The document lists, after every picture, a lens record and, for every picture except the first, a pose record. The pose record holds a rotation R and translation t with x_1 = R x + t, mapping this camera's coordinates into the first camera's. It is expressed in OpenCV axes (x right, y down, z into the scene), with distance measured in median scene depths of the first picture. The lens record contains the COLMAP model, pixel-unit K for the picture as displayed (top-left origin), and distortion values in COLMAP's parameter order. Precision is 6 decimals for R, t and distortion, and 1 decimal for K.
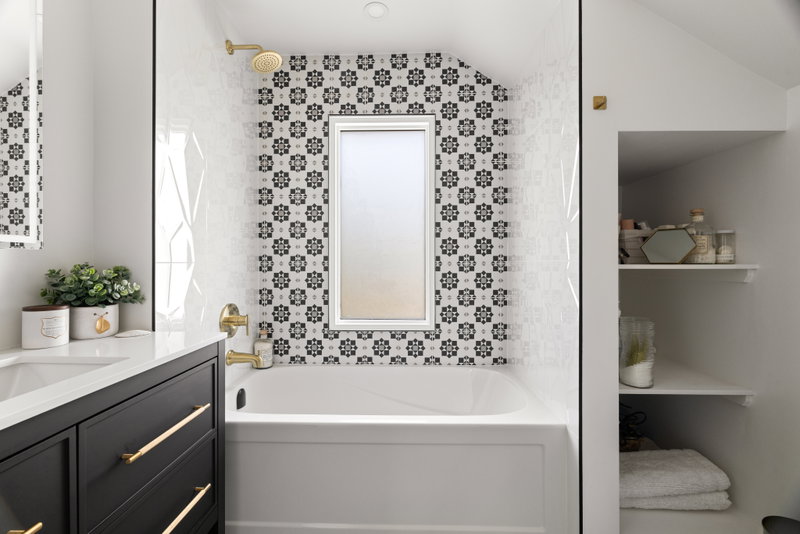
lens RADIAL K [[340.2, 0, 397.0], [0, 340.2, 264.7], [0, 0, 1]] dist [-0.001719, 0.001658]
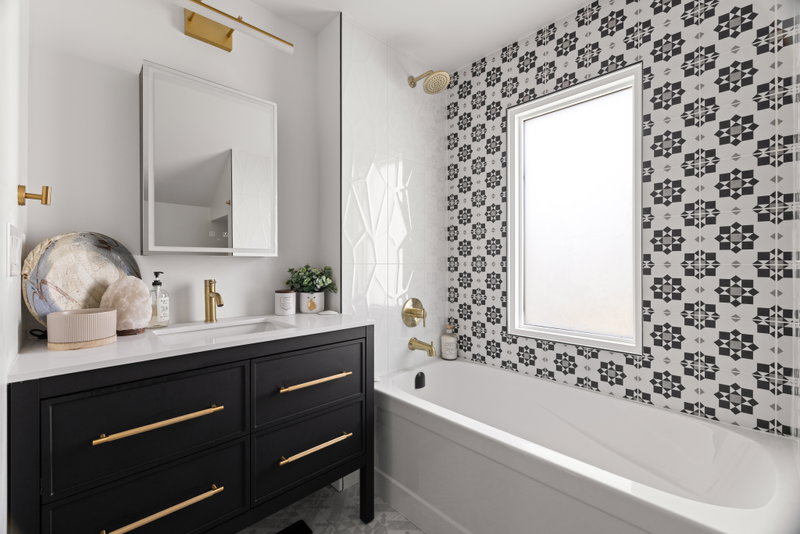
lens RADIAL K [[340.2, 0, 396.0], [0, 340.2, 264.7], [0, 0, 1]] dist [-0.001719, 0.001658]
pose [[0.702353, 0.002663, -0.711824, 0.262104], [-0.001345, 0.999996, 0.002415, -0.003886], [0.711827, -0.000739, 0.702354, 0.105874]]
